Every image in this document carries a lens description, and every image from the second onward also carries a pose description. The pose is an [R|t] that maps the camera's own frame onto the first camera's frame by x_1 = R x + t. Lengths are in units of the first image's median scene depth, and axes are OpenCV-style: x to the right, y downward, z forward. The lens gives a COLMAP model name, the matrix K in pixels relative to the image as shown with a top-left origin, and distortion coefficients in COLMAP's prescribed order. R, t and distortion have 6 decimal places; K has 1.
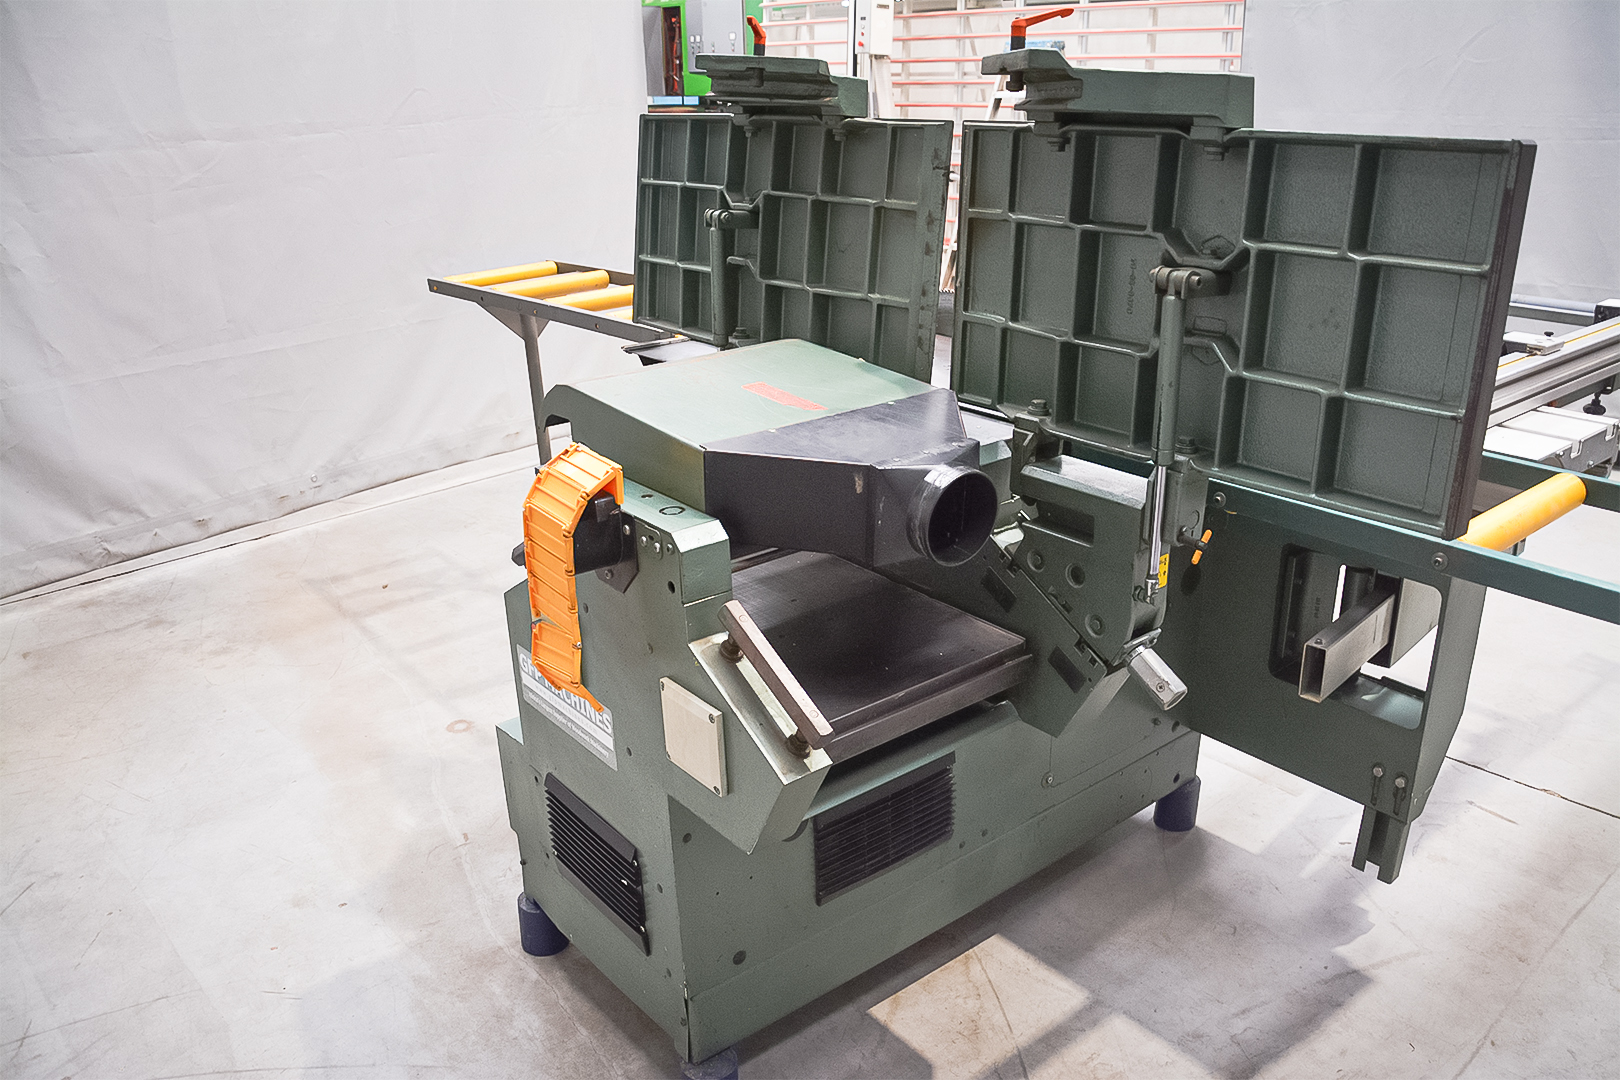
lens RADIAL K [[1263.2, 0, 829.9], [0, 1263.2, 542.6], [0, 0, 1]] dist [-0.159242, 0.123856]
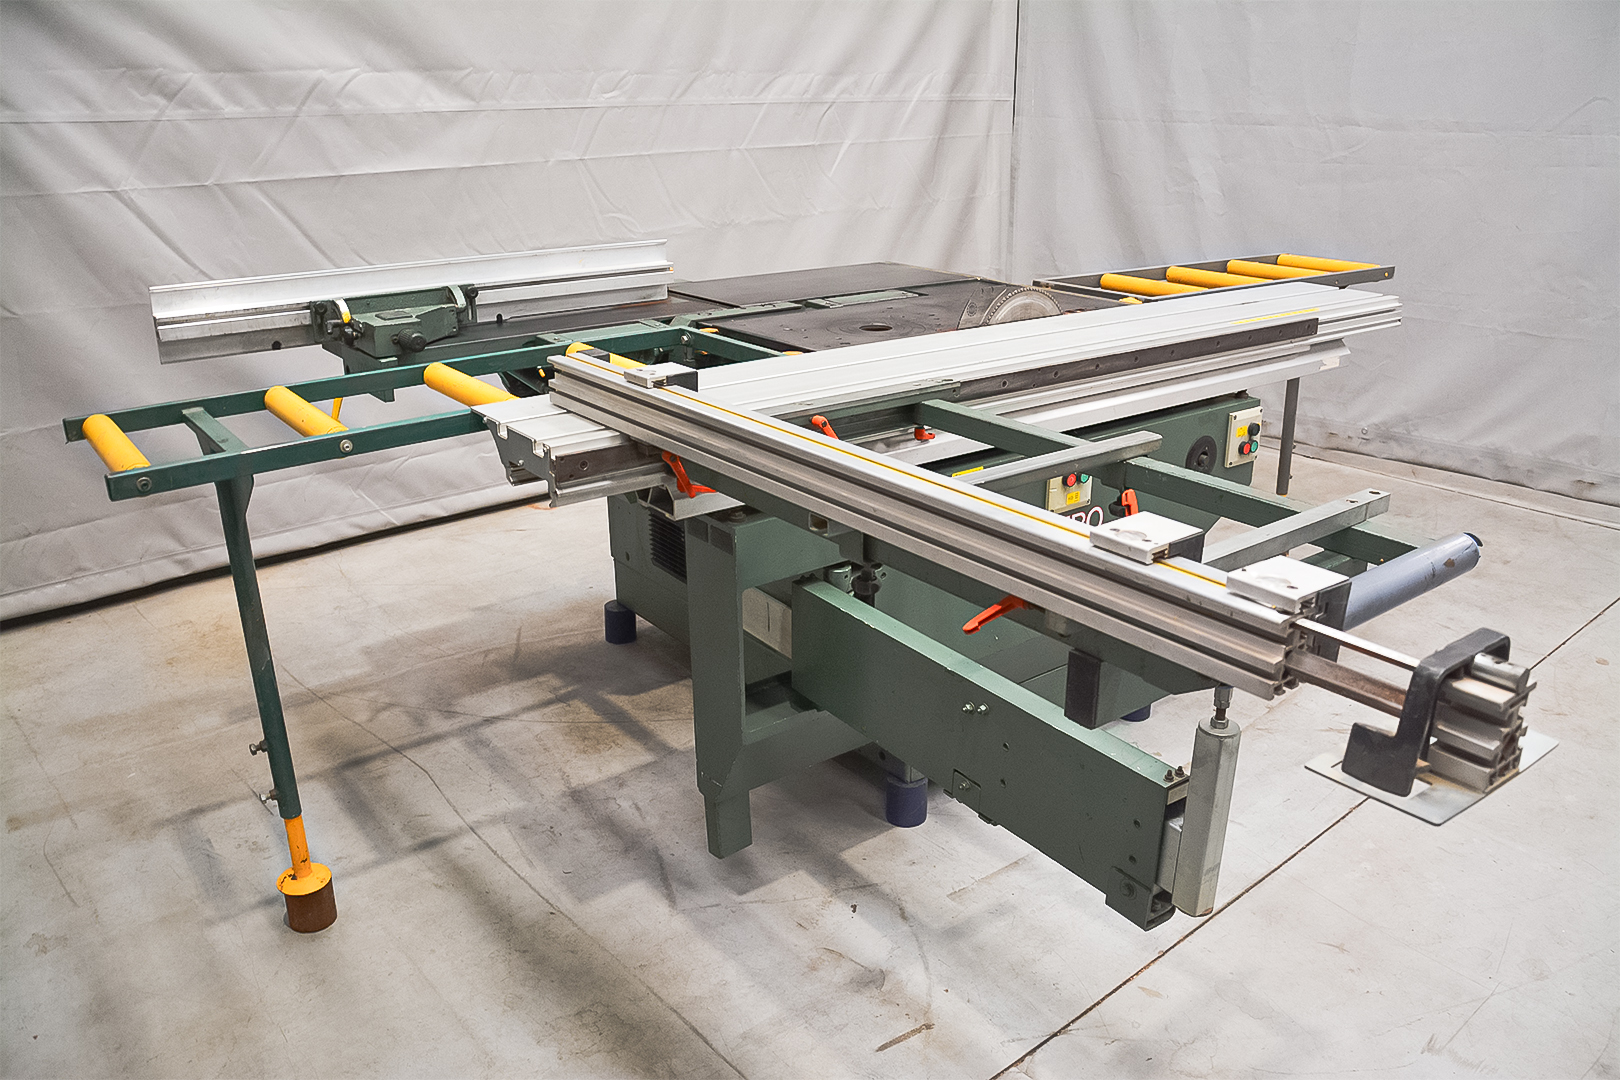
lens RADIAL K [[1263.2, 0, 829.9], [0, 1263.2, 542.6], [0, 0, 1]] dist [-0.159242, 0.123856]
pose [[-0.021515, 0.366619, -0.930122, 1.384491], [-0.356953, 0.866203, 0.349681, -0.369583], [0.933875, 0.339533, 0.112230, 0.901461]]
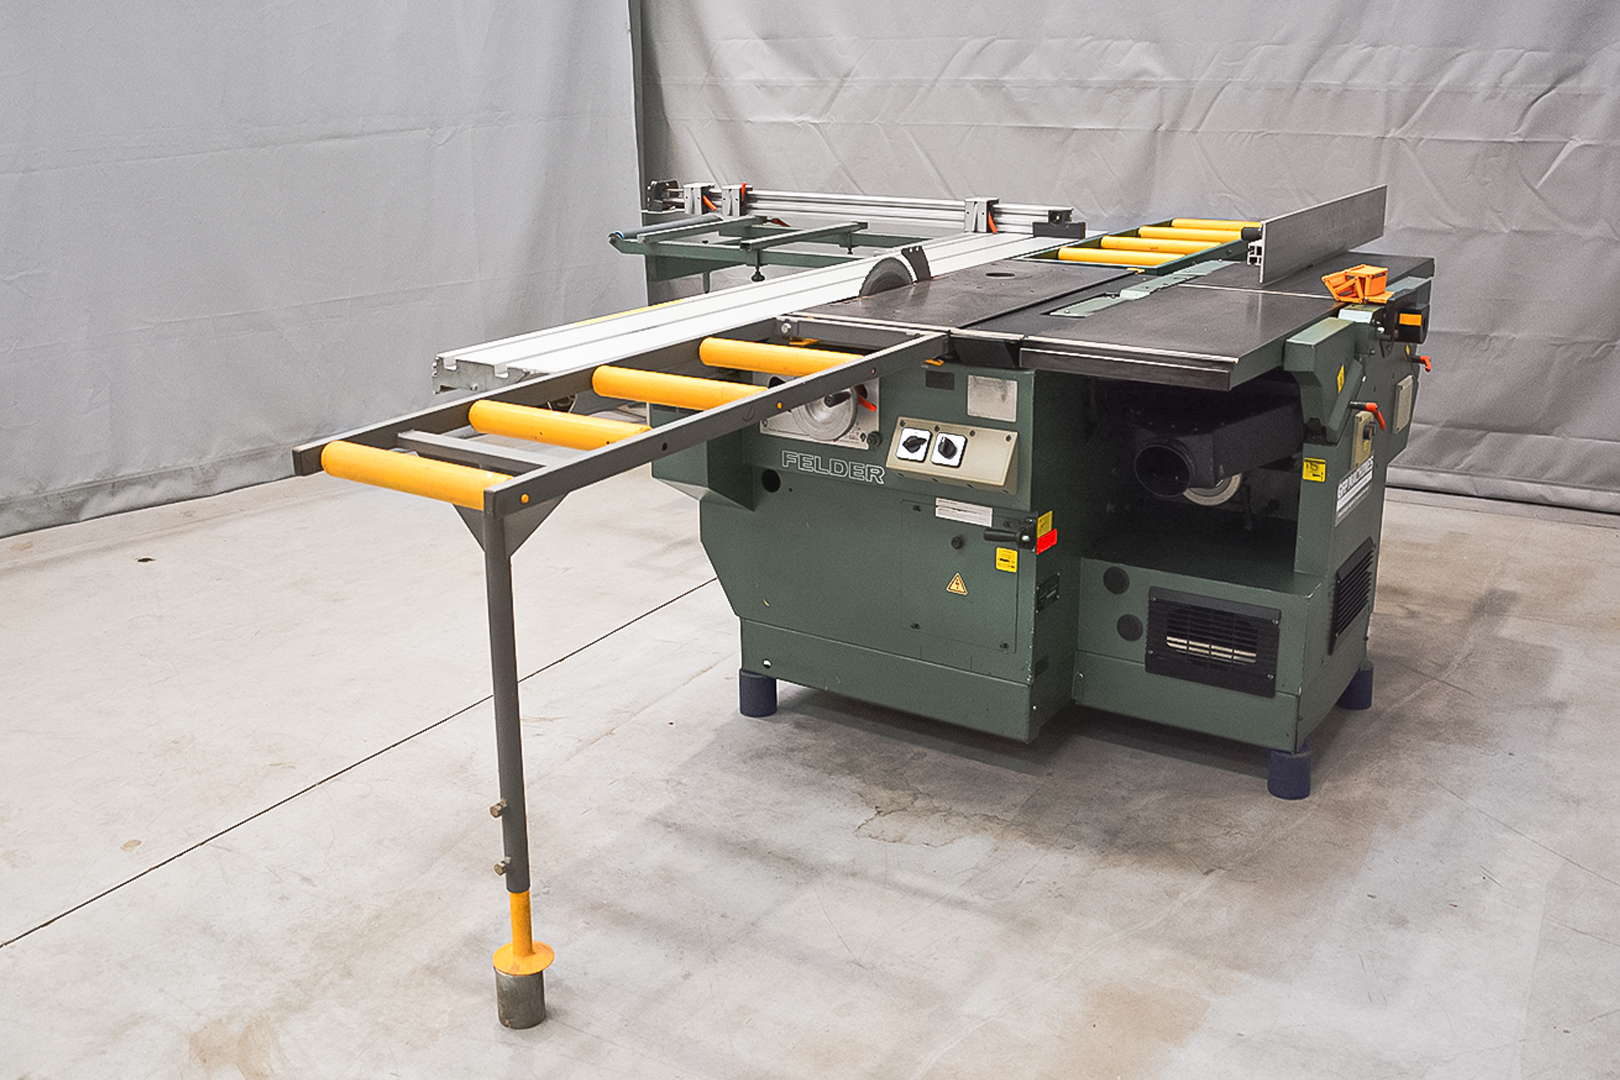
lens RADIAL K [[1556.0, 0, 811.1], [0, 1556.0, 463.3], [0, 0, 1]] dist [-0.162707, 0.130097]
pose [[-0.299032, -0.219934, 0.928552, -1.406000], [0.356014, 0.877105, 0.322399, -0.580060], [-0.885344, 0.426985, -0.183983, 1.598016]]
